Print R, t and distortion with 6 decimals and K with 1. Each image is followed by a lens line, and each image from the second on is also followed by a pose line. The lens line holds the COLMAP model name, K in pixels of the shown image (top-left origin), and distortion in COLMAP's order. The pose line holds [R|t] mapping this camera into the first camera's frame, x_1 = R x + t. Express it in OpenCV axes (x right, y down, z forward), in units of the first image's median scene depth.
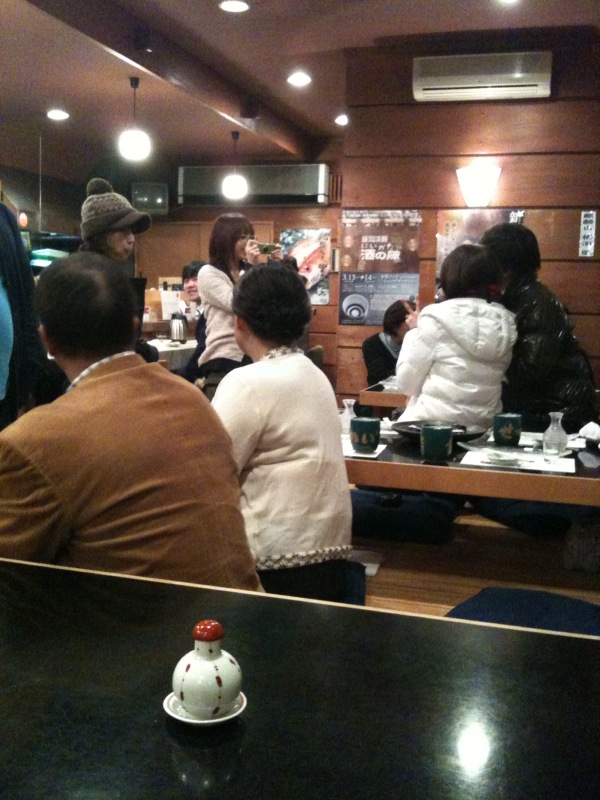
lens RADIAL K [[838.1, 0, 300.0], [0, 838.1, 400.0], [0, 0, 1]] dist [-0.072128, -0.028629]
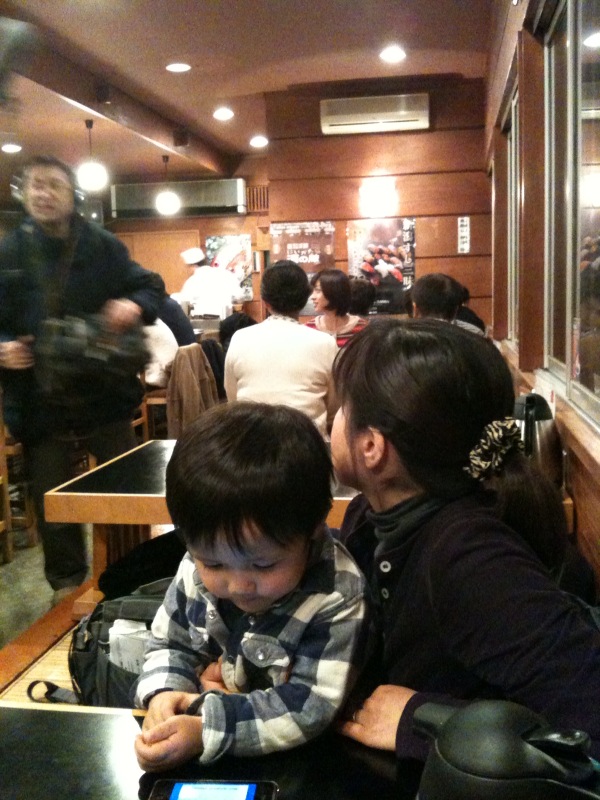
lens RADIAL K [[841.4, 0, 300.0], [0, 841.4, 400.0], [0, 0, 1]] dist [-0.006274, -0.519122]
pose [[0.991036, -0.065514, 0.116428, -0.068121], [0.064660, 0.997846, 0.011105, 0.022621], [-0.116905, -0.003477, 0.993137, -0.246207]]
